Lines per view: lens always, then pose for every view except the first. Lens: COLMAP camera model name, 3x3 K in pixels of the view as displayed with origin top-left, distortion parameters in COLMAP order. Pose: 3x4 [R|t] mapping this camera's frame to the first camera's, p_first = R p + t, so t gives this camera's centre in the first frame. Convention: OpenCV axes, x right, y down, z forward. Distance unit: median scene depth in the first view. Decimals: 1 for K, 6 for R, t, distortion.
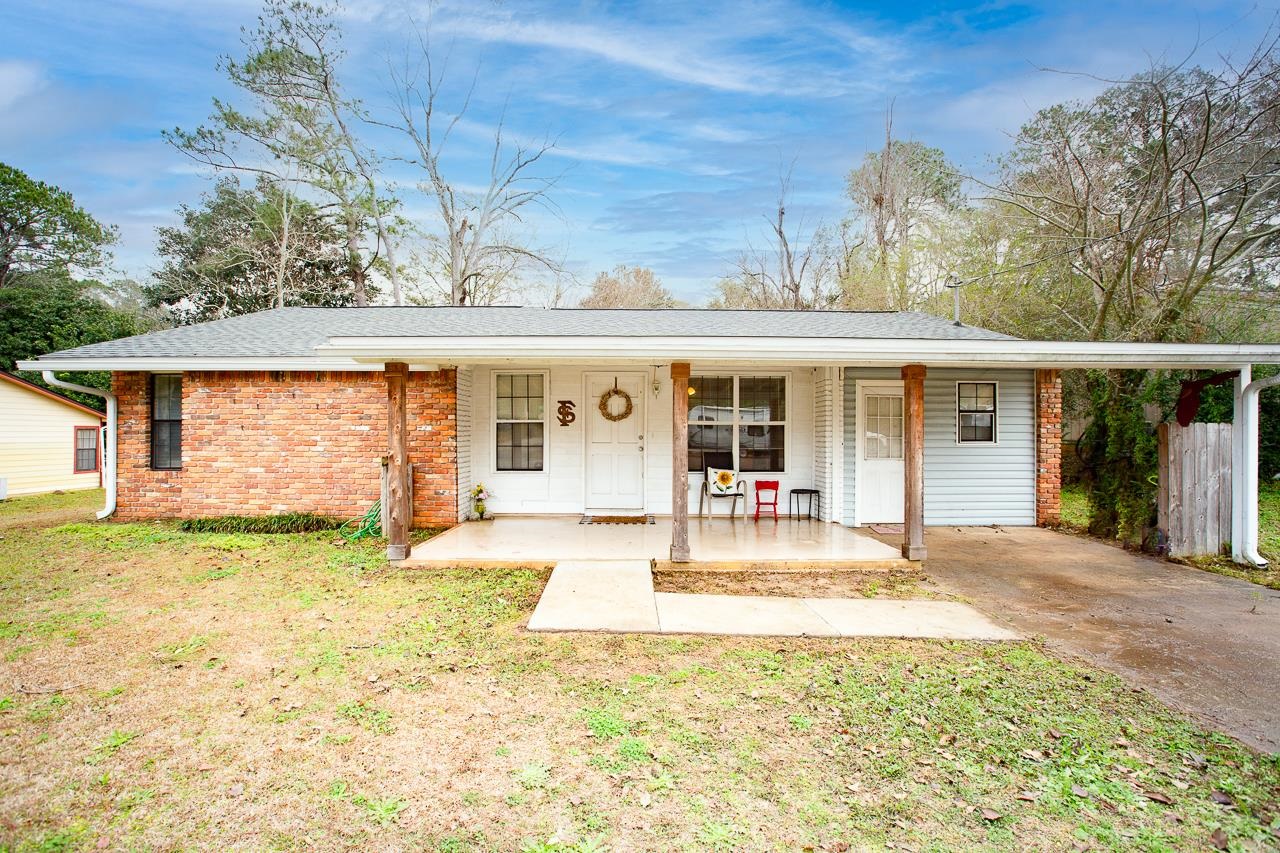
lens RADIAL K [[577.4, 0, 657.1], [0, 577.4, 465.6], [0, 0, 1]] dist [-0.001618, -0.000264]
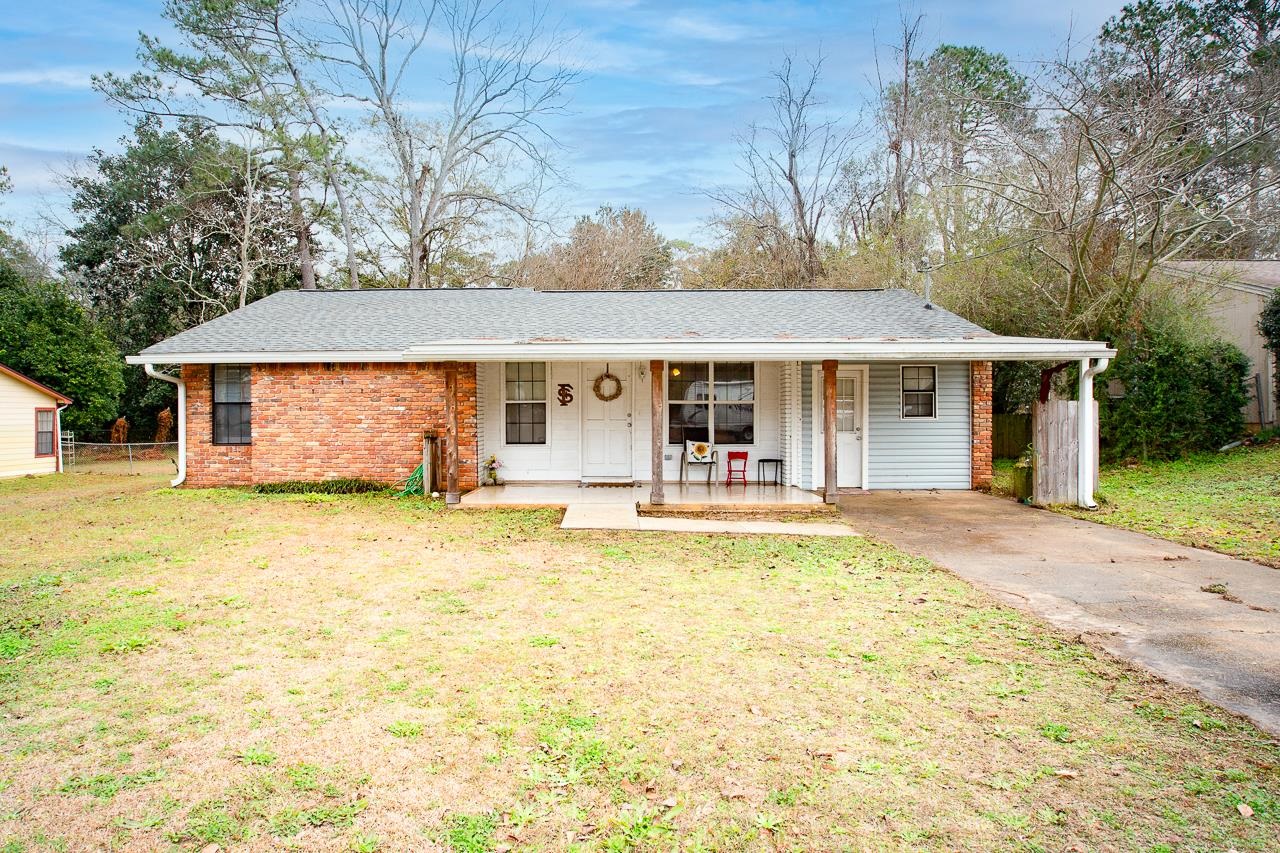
lens RADIAL K [[584.8, 0, 639.2], [0, 584.8, 417.9], [0, 0, 1]] dist [-0.027010, 0.000287]
pose [[0.999910, -0.005791, -0.012134, 0.006895], [0.005240, 0.998978, -0.044899, 0.010733], [0.012382, 0.044832, 0.998918, -0.189858]]
